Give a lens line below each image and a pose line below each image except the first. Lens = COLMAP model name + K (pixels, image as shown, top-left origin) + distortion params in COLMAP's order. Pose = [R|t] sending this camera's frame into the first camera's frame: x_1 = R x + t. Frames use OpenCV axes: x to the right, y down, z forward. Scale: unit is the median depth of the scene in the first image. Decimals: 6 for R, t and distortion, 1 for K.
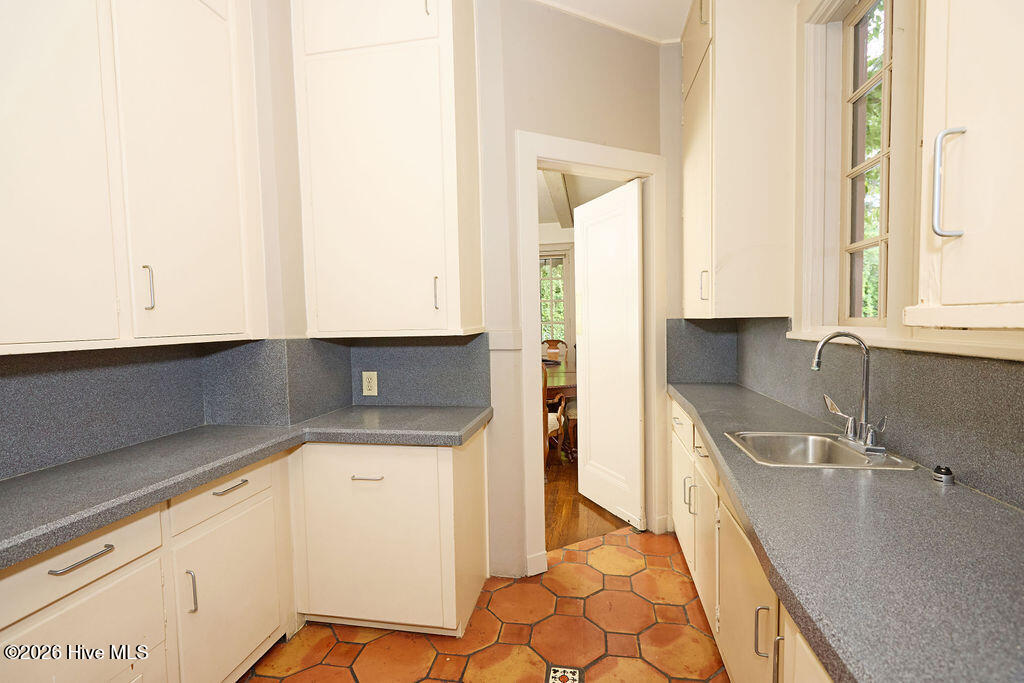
lens RADIAL K [[467.0, 0, 509.1], [0, 467.0, 343.9], [0, 0, 1]] dist [-0.003508, 0.001059]
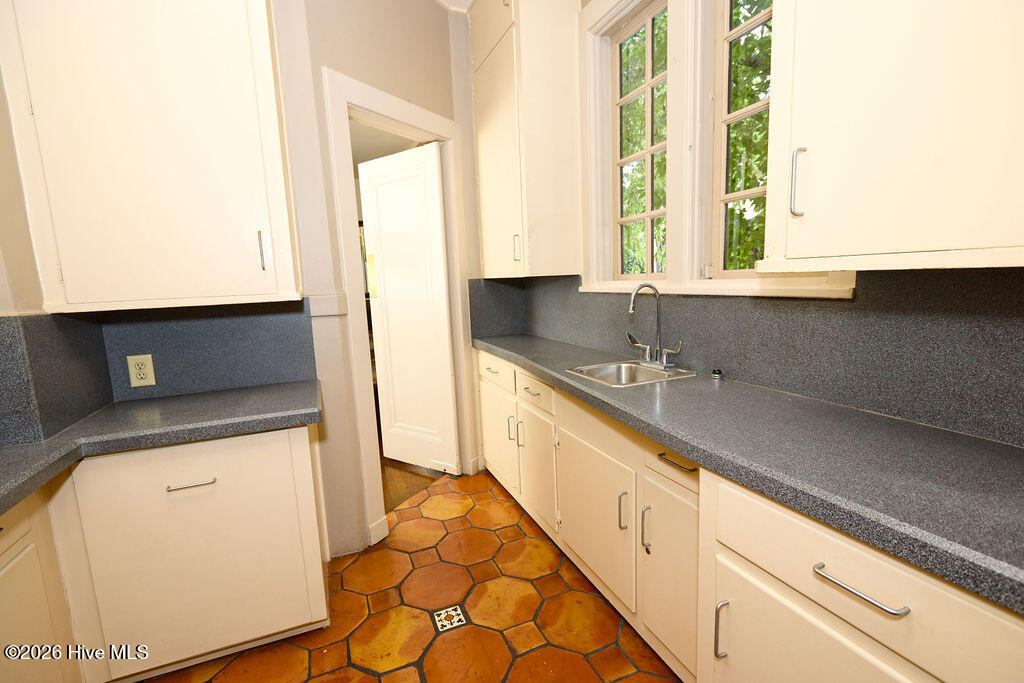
lens RADIAL K [[467.0, 0, 510.1], [0, 467.0, 342.3], [0, 0, 1]] dist [-0.003508, 0.001059]
pose [[0.838075, -0.088390, 0.538347, -0.240220], [0.050132, 0.995090, 0.085340, 0.005378], [-0.543247, -0.044533, 0.838391, 0.047874]]
